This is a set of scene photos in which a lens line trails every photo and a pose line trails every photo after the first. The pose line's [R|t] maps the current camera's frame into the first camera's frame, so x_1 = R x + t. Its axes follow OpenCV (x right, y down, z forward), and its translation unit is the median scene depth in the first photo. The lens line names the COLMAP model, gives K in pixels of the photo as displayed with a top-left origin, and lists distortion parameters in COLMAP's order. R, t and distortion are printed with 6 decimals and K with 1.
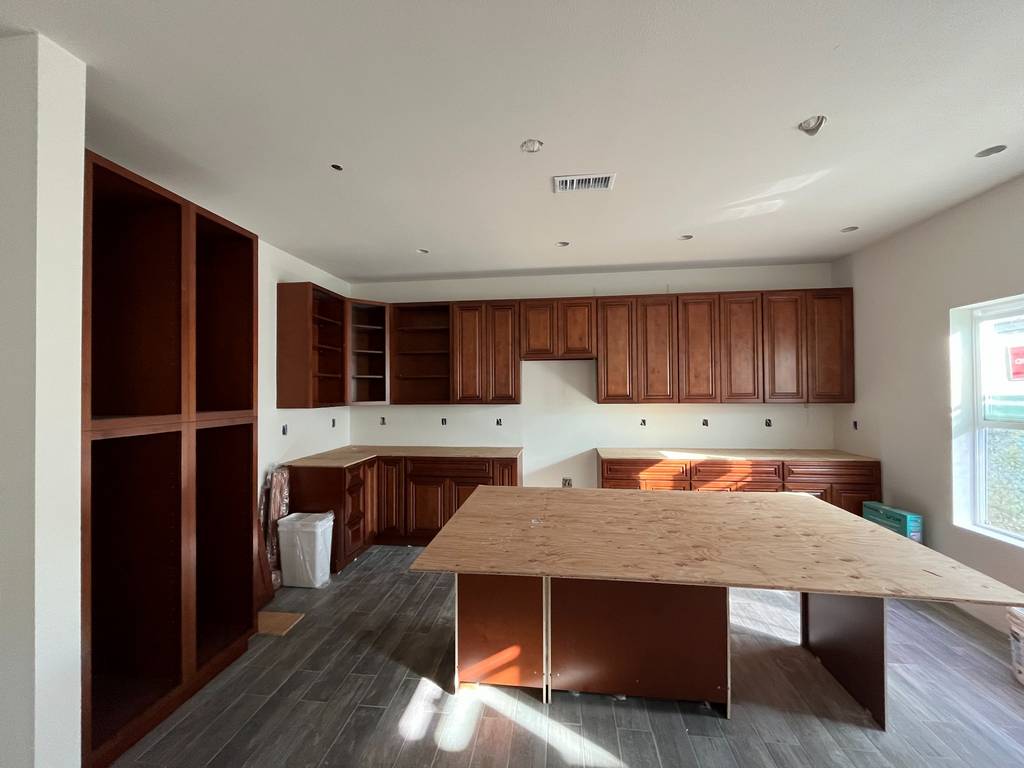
lens RADIAL K [[415.7, 0, 510.7], [0, 415.7, 383.6], [0, 0, 1]] dist [-0.003677, -0.000048]
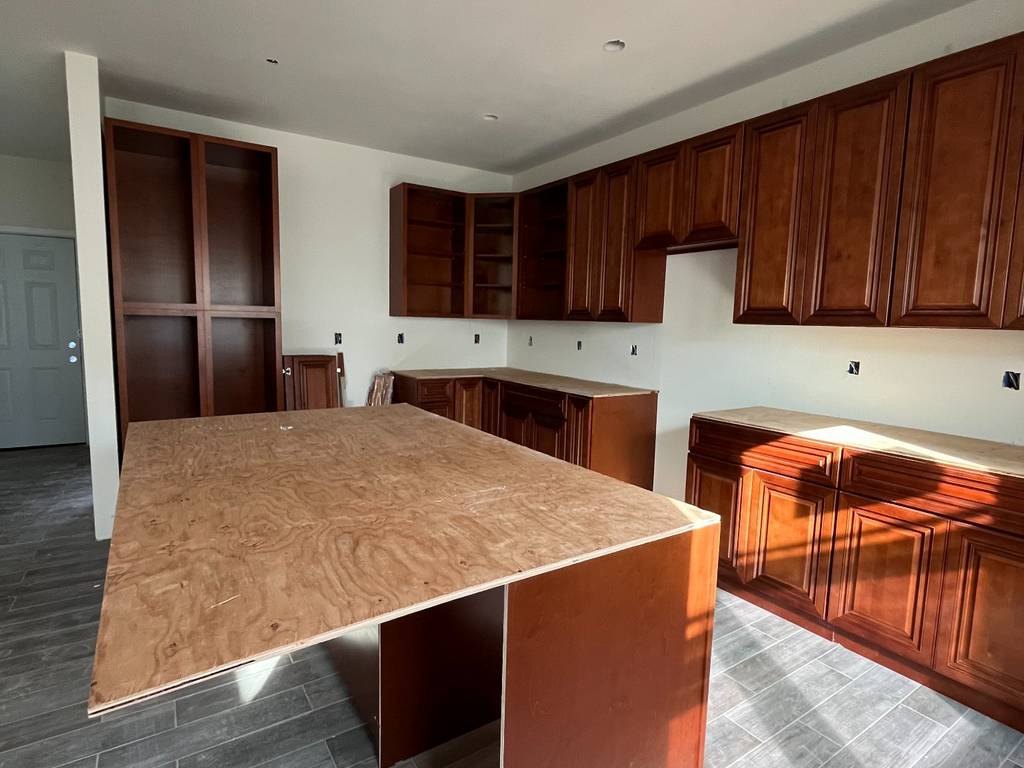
lens RADIAL K [[554.1, 0, 512.2], [0, 554.1, 383.3], [0, 0, 1]] dist [-0.002885, -0.001543]
pose [[0.645192, 0.108341, -0.756300, 0.667499], [-0.018683, 0.991836, 0.126144, 0.045587], [0.763792, -0.067258, 0.641949, 0.337736]]
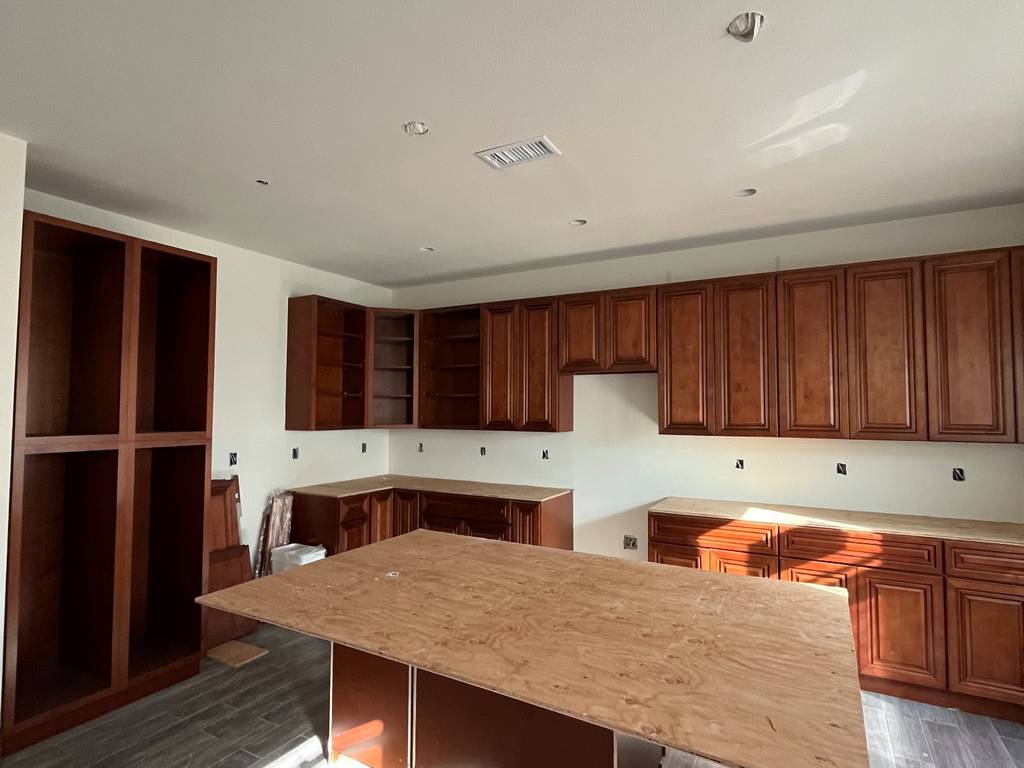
lens RADIAL K [[554.1, 0, 512.3], [0, 554.1, 383.2], [0, 0, 1]] dist [-0.002885, -0.001543]
pose [[0.926142, -0.007053, -0.377108, 0.383014], [-0.004516, 0.999546, -0.029785, -0.011305], [0.377147, 0.029288, 0.925690, 0.025617]]
